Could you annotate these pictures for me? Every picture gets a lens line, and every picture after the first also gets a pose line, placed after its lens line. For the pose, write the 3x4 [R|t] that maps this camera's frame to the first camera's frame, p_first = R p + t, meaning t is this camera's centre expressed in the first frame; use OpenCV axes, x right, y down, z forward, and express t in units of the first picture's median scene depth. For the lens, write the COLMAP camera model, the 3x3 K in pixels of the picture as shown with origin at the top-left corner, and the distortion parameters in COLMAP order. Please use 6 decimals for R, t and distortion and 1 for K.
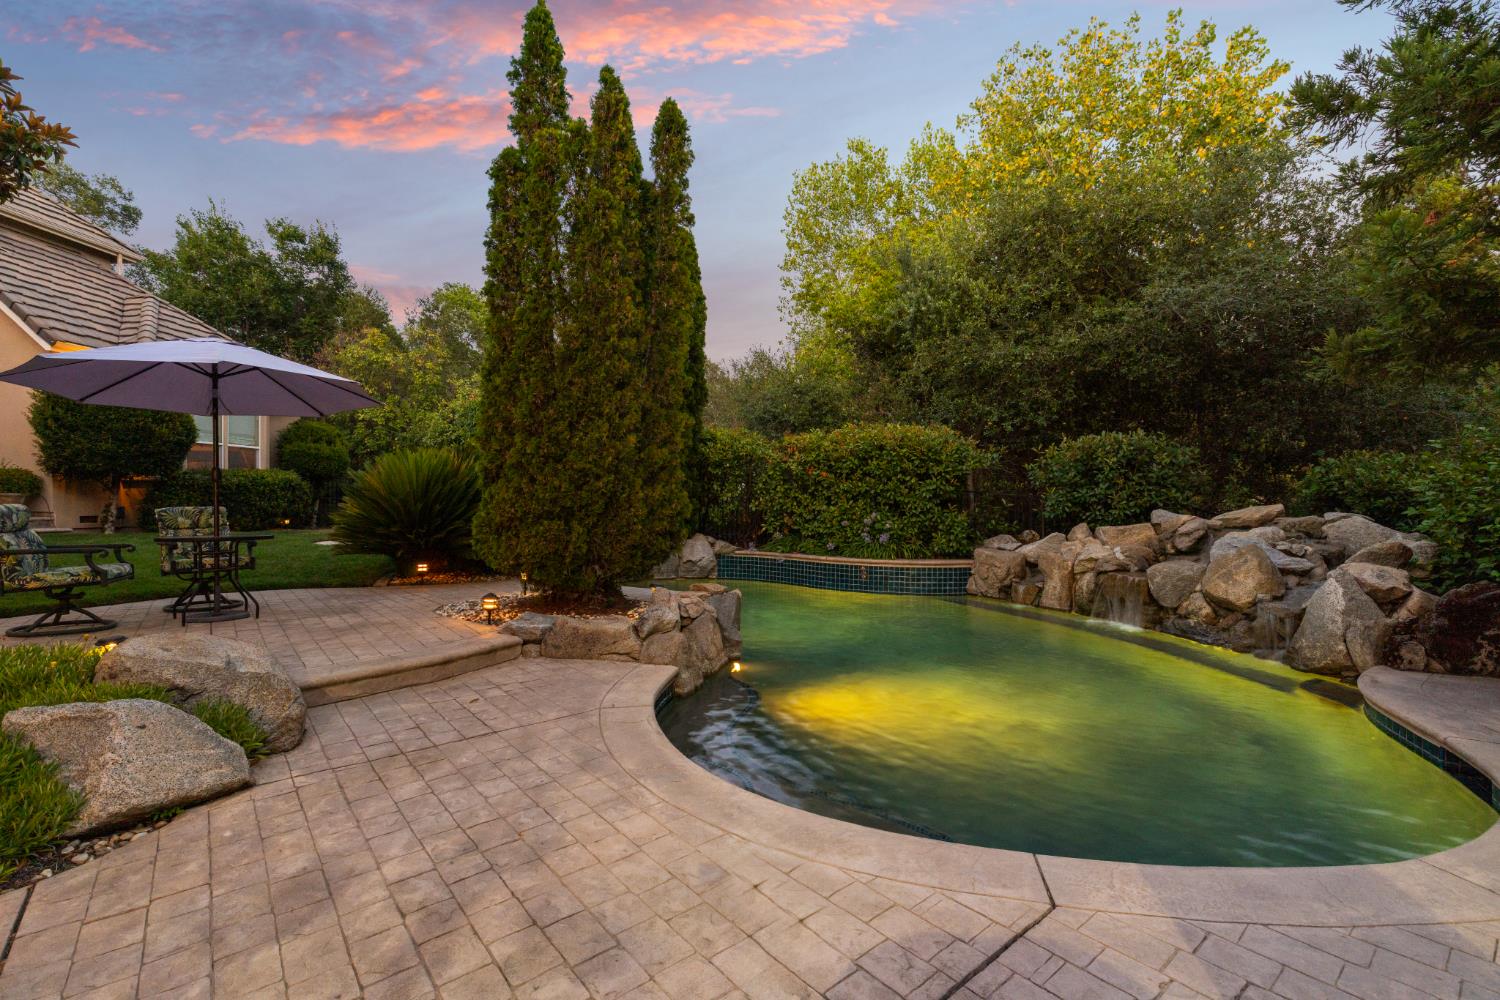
lens RADIAL K [[664.2, 0, 747.5], [0, 664.2, 502.6], [0, 0, 1]] dist [-0.002246, 0.002541]
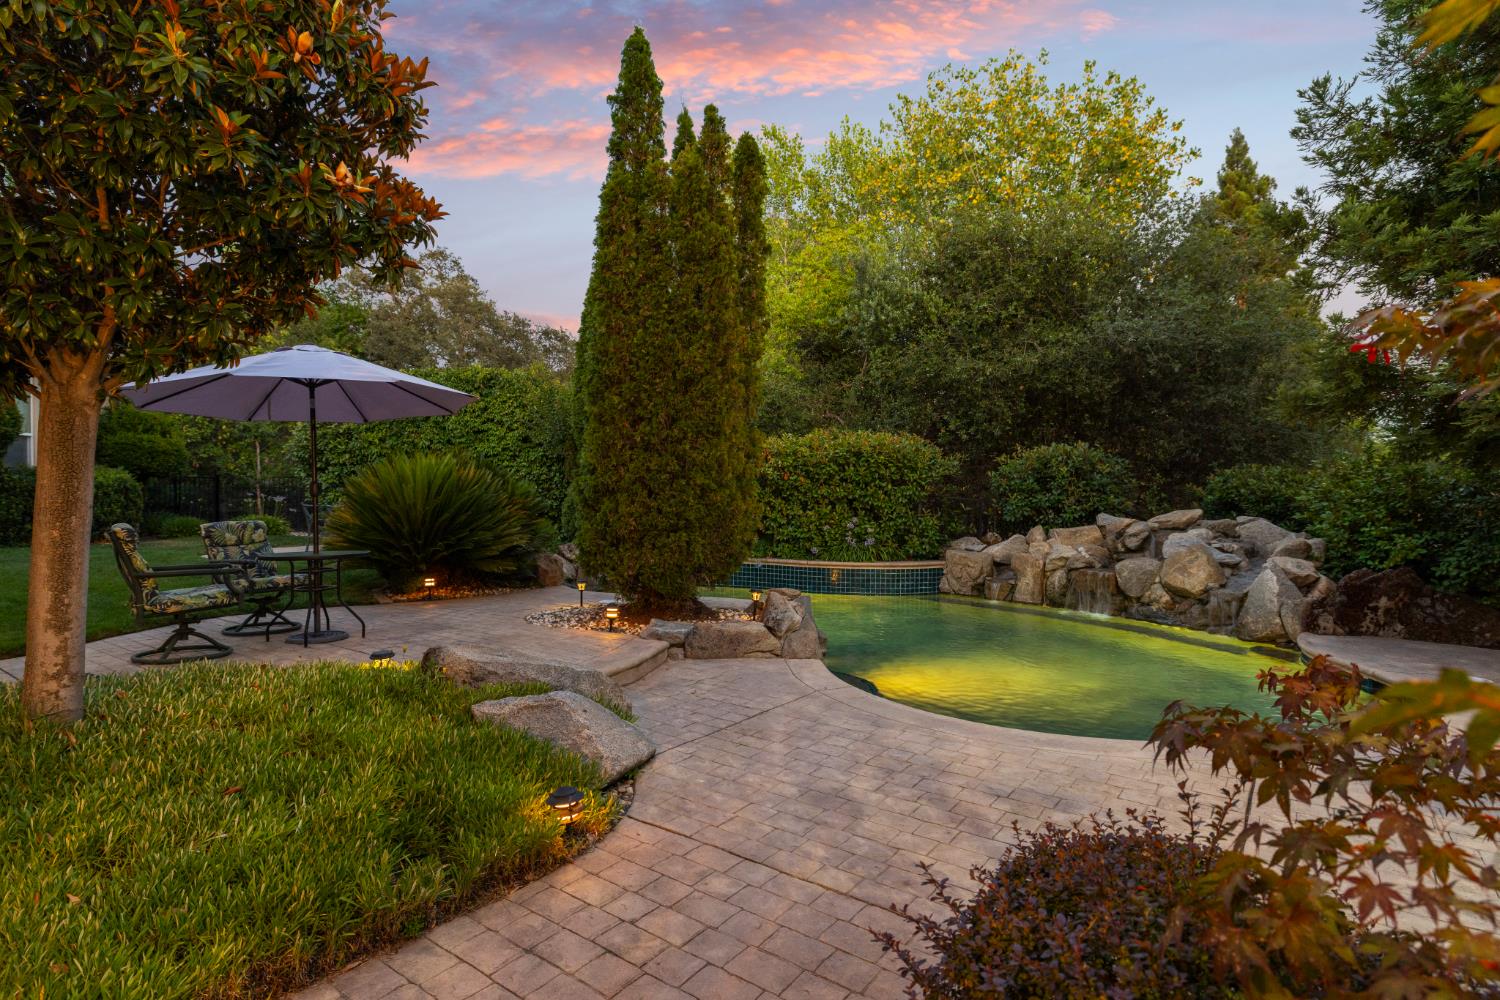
lens RADIAL K [[762.3, 0, 748.4], [0, 762.3, 502.7], [0, 0, 1]] dist [-0.002883, -0.000167]
pose [[0.971607, -0.003561, 0.236573, -0.304941], [0.002201, 0.999979, 0.006015, -0.018334], [-0.236590, -0.005324, 0.971595, -0.140859]]
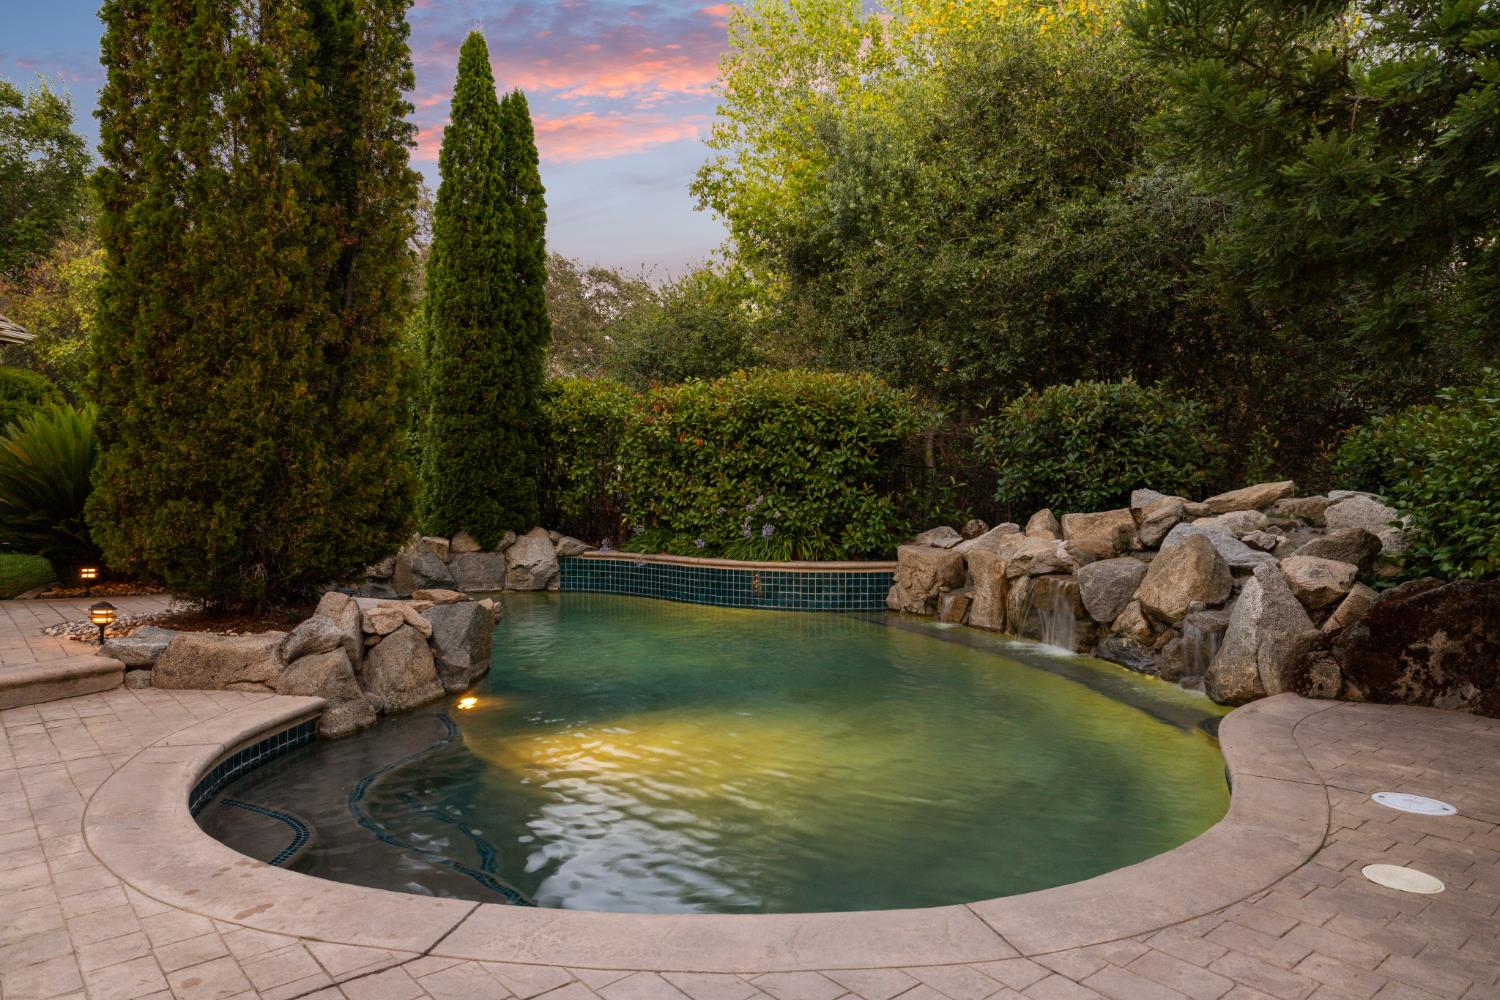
lens RADIAL K [[971.0, 0, 749.5], [0, 971.0, 504.1], [0, 0, 1]] dist [0.000760, -0.000300]
pose [[0.999918, -0.002697, 0.012536, 0.199535], [0.002515, 0.999891, 0.014547, 0.011033], [-0.012573, -0.014514, 0.999816, -0.040553]]
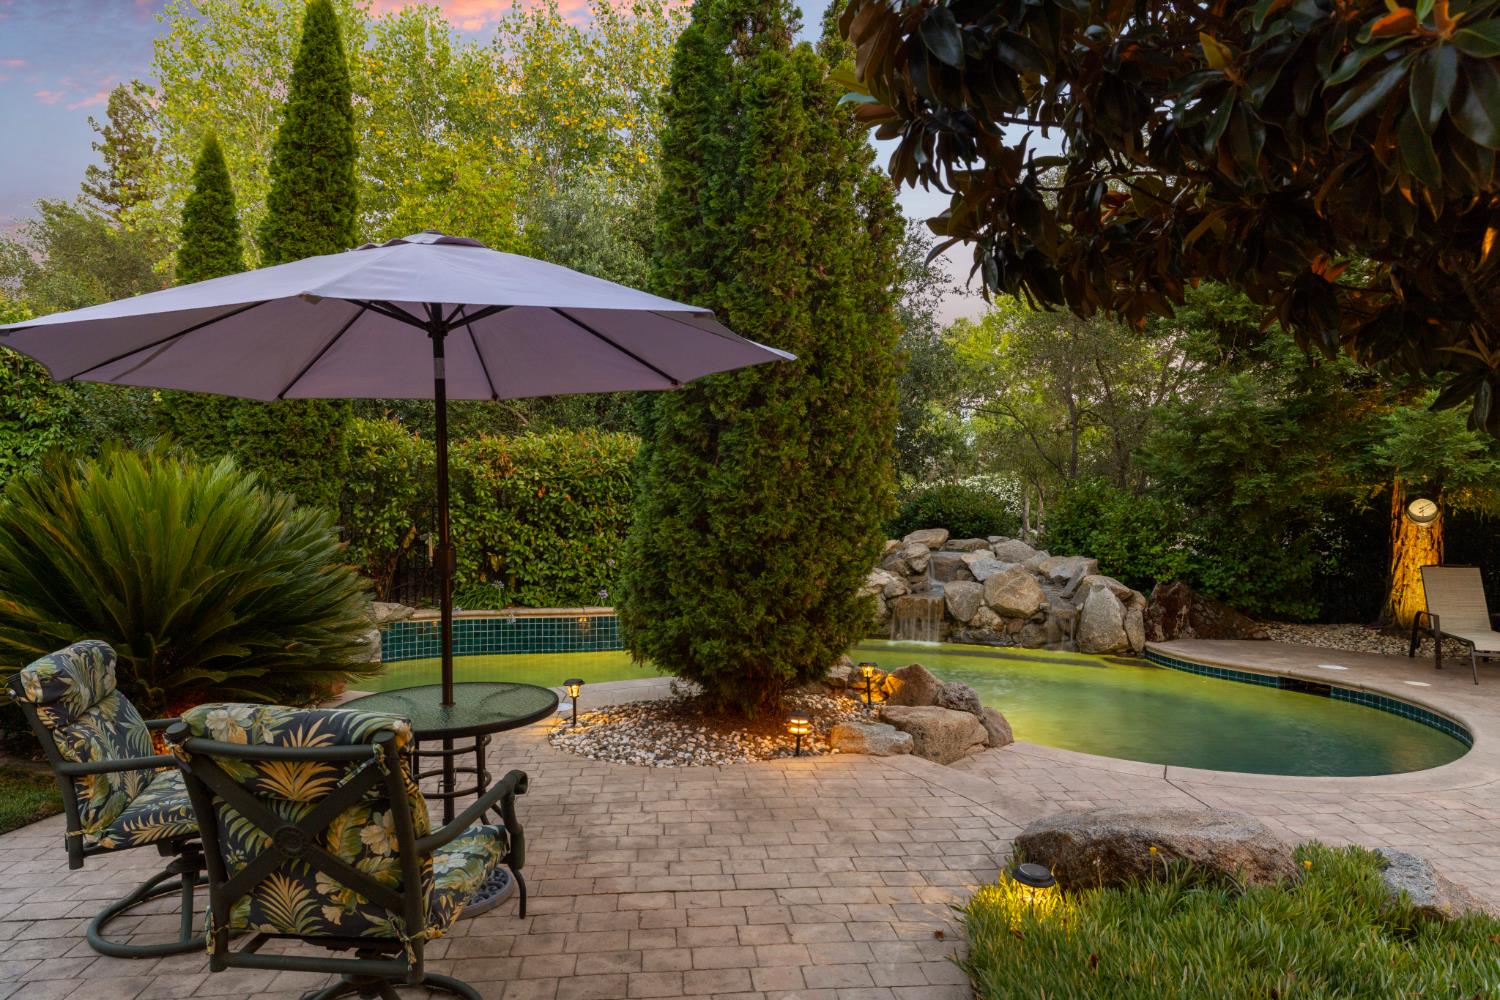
lens RADIAL K [[920.1, 0, 752.6], [0, 920.1, 498.8], [0, 0, 1]] dist [-0.000751, 0.000465]
pose [[0.557225, -0.003666, 0.830353, -0.785445], [0.000985, 0.999992, 0.003754, -0.056494], [-0.830361, -0.001274, 0.557225, 0.333029]]
